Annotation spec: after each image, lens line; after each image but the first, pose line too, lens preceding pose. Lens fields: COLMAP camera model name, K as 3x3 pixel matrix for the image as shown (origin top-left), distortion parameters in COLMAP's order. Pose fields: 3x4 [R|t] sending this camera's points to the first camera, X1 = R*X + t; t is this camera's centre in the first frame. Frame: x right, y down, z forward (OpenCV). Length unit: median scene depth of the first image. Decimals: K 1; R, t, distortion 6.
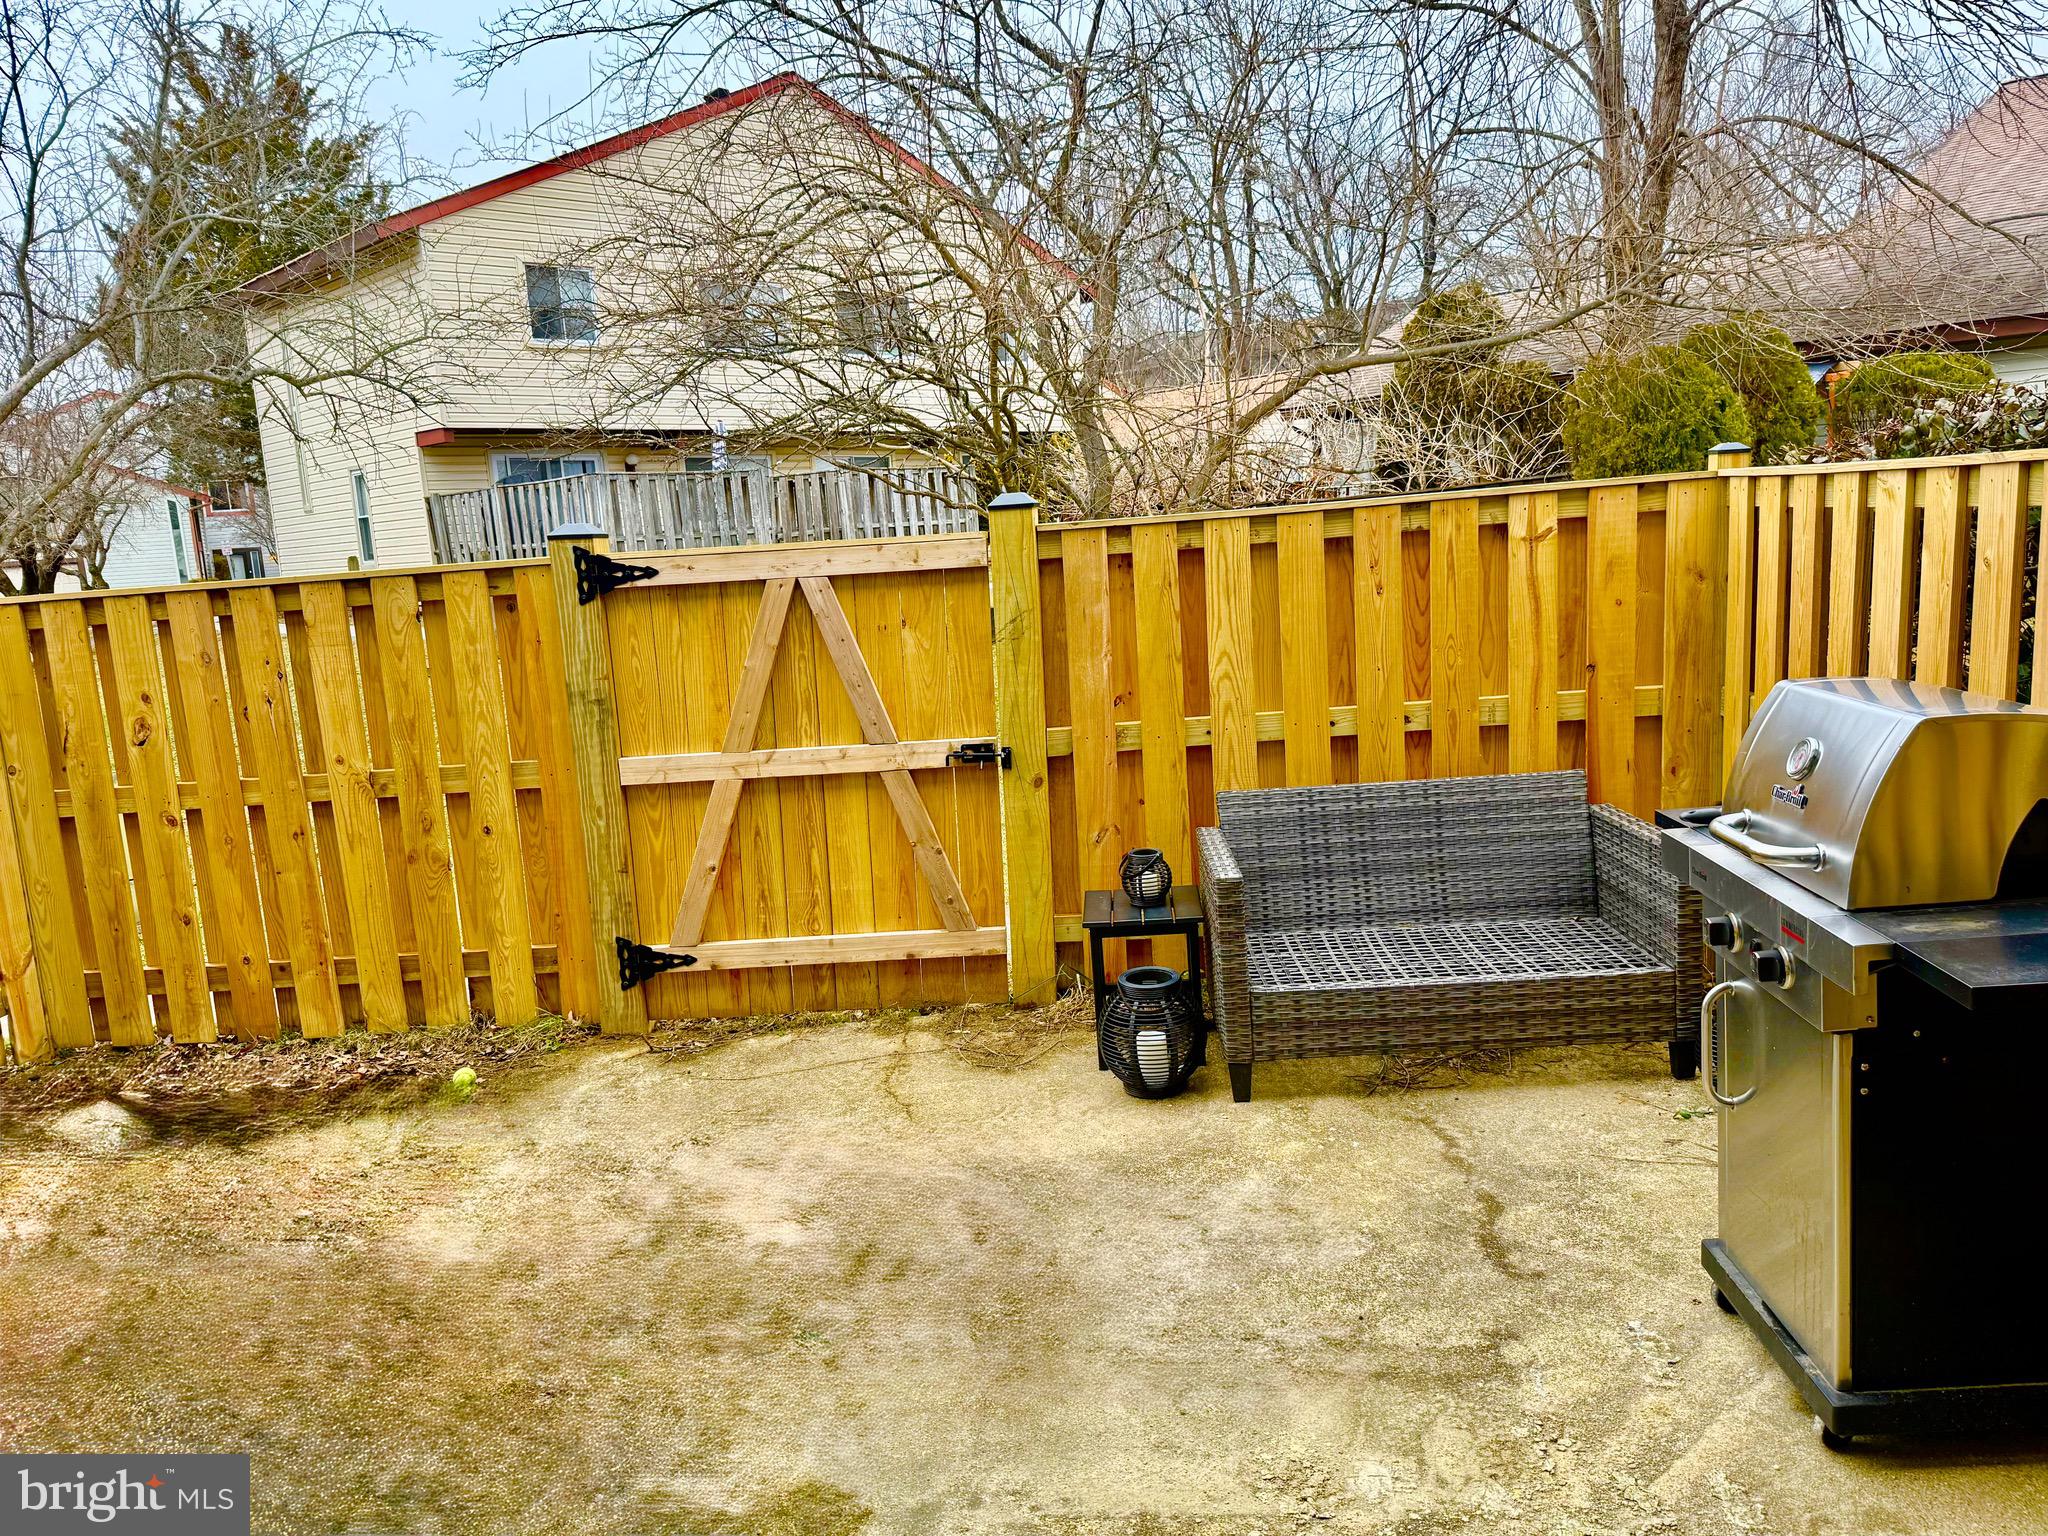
lens RADIAL K [[1510.9, 0, 1030.7], [0, 1510.9, 778.0], [0, 0, 1]] dist [0.150089, -0.261610]
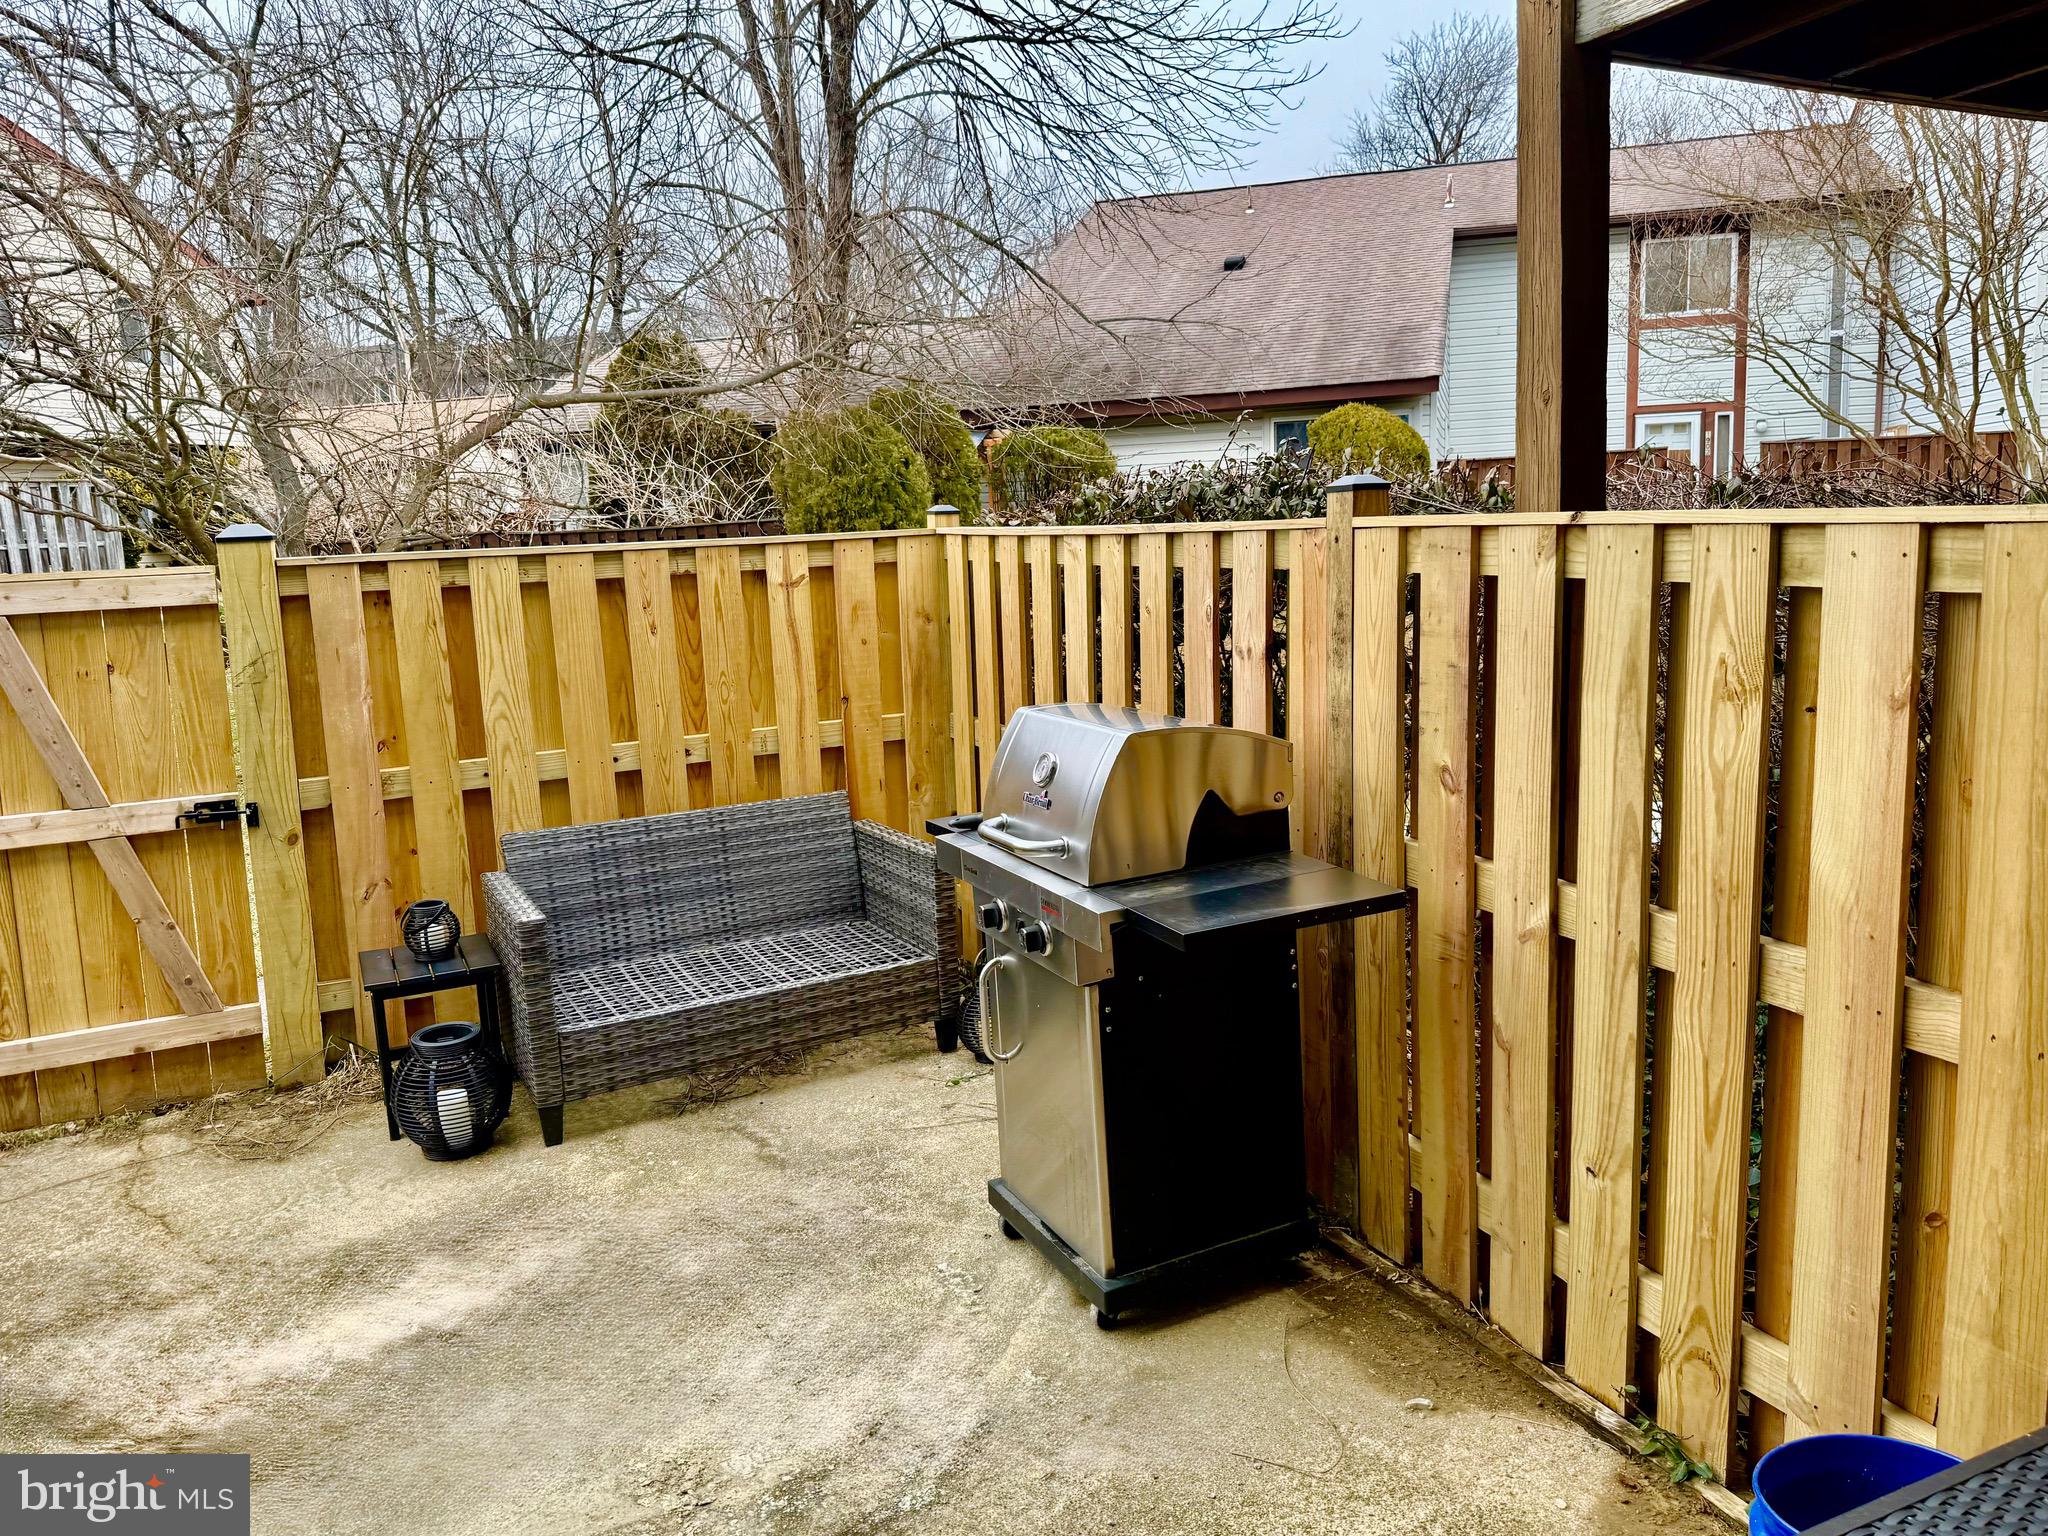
lens RADIAL K [[1534.0, 0, 1037.7], [0, 1534.0, 757.3], [0, 0, 1]] dist [0.133506, -0.172432]
pose [[0.869838, -0.048041, 0.490993, -0.066905], [0.065163, 0.997715, -0.017822, -0.000445], [-0.489015, 0.047497, 0.870981, -0.046111]]
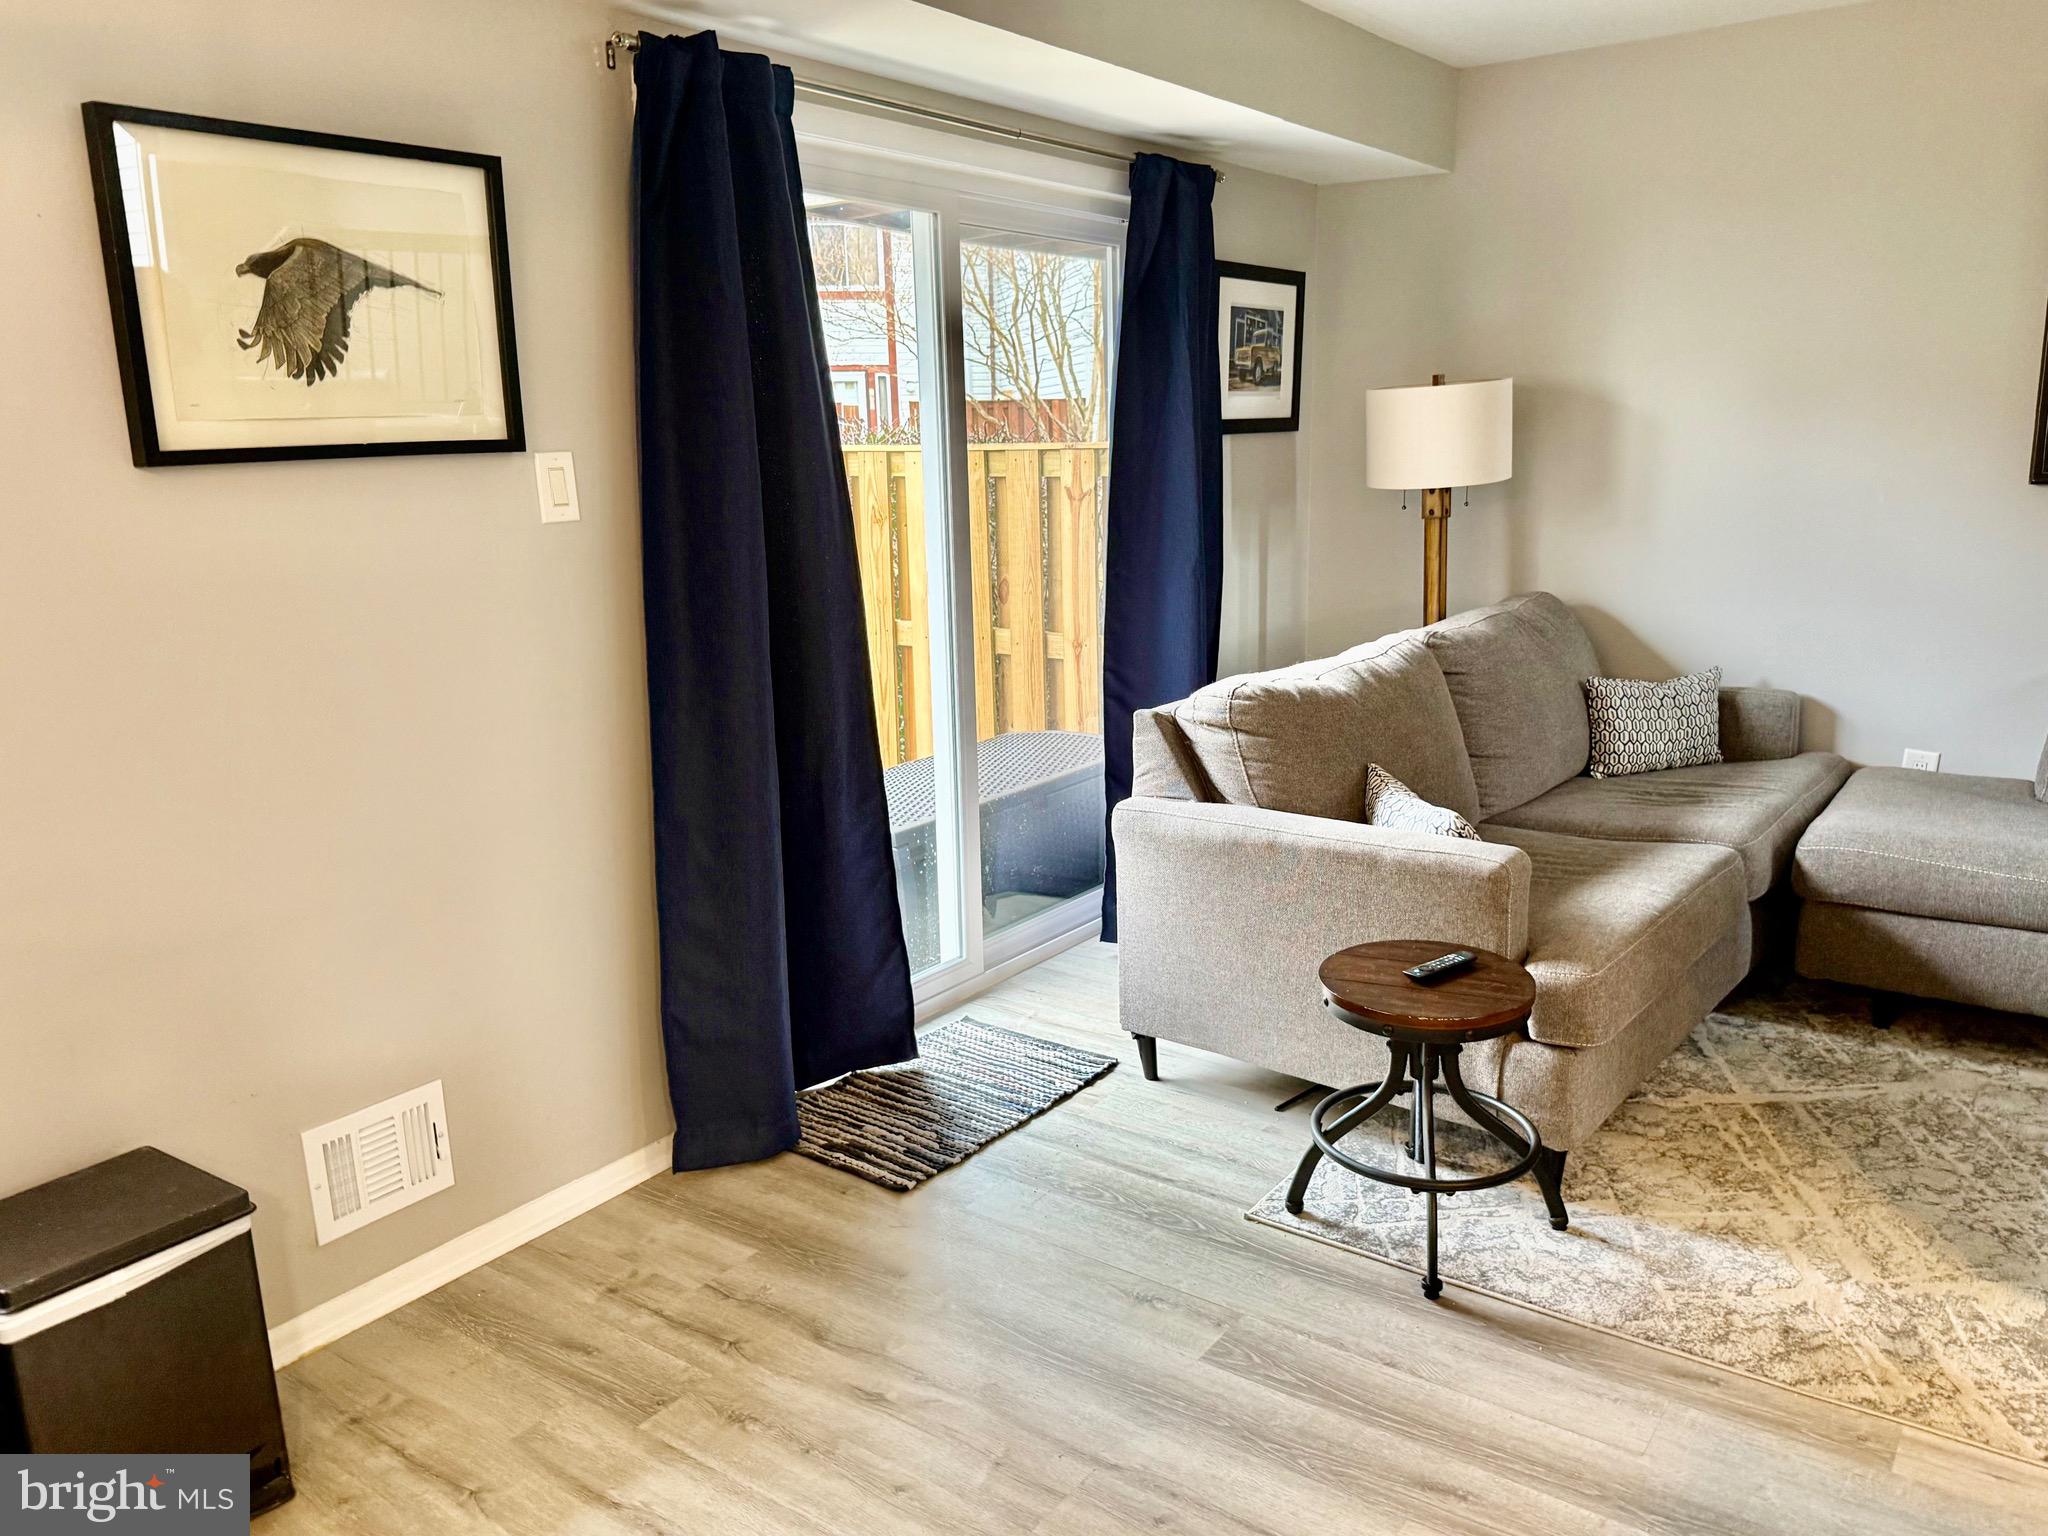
lens RADIAL K [[1534.0, 0, 1037.7], [0, 1534.0, 757.3], [0, 0, 1]] dist [0.133506, -0.172432]
pose [[0.527372, -0.130364, 0.839574, -0.743068], [0.134163, 0.988539, 0.069221, 0.127933], [-0.838975, 0.076135, 0.538817, -0.574035]]
